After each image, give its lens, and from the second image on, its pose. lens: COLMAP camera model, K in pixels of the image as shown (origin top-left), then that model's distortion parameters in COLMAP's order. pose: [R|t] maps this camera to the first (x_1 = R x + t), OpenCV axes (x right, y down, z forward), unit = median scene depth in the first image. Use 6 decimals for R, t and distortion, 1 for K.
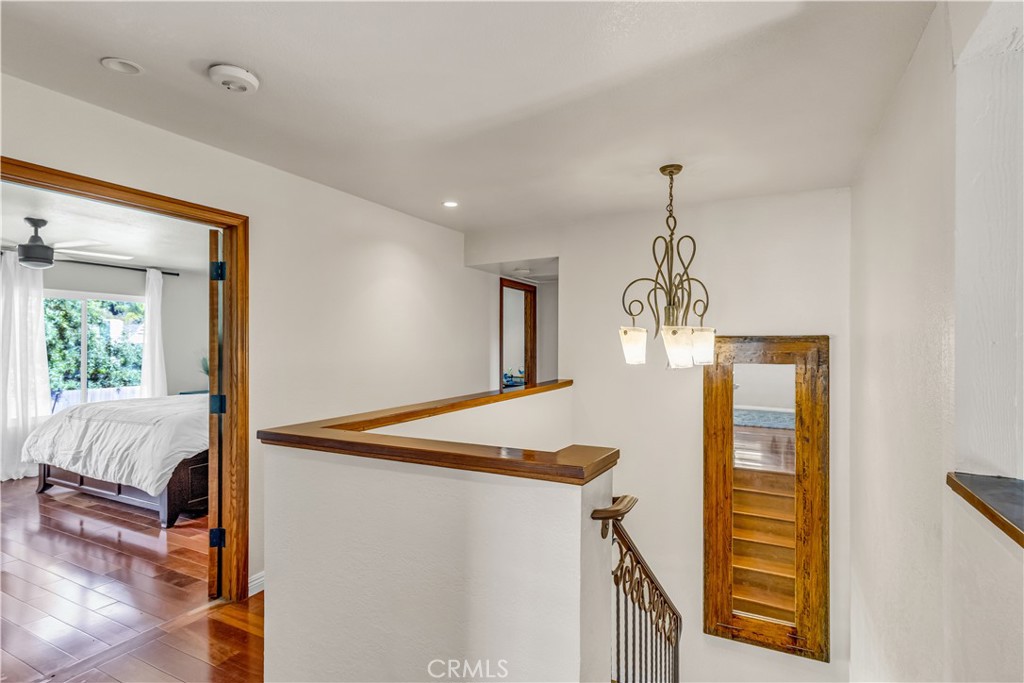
lens RADIAL K [[475.2, 0, 512.0], [0, 475.2, 341.5], [0, 0, 1]] dist [0.001065, -0.000320]
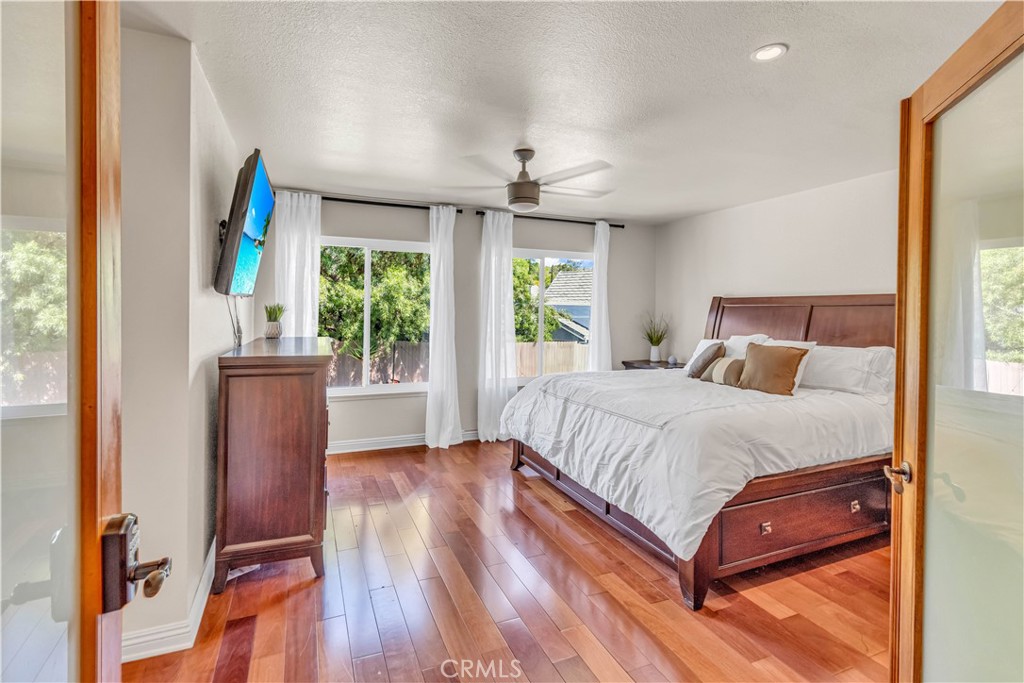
lens RADIAL K [[477.8, 0, 515.6], [0, 477.8, 314.1], [0, 0, 1]] dist [0.000285, 0.000111]
pose [[0.755408, 0.019243, -0.654972, -0.447568], [-0.013261, 0.999813, 0.014079, 0.011500], [0.655121, -0.001950, 0.755522, 0.352936]]
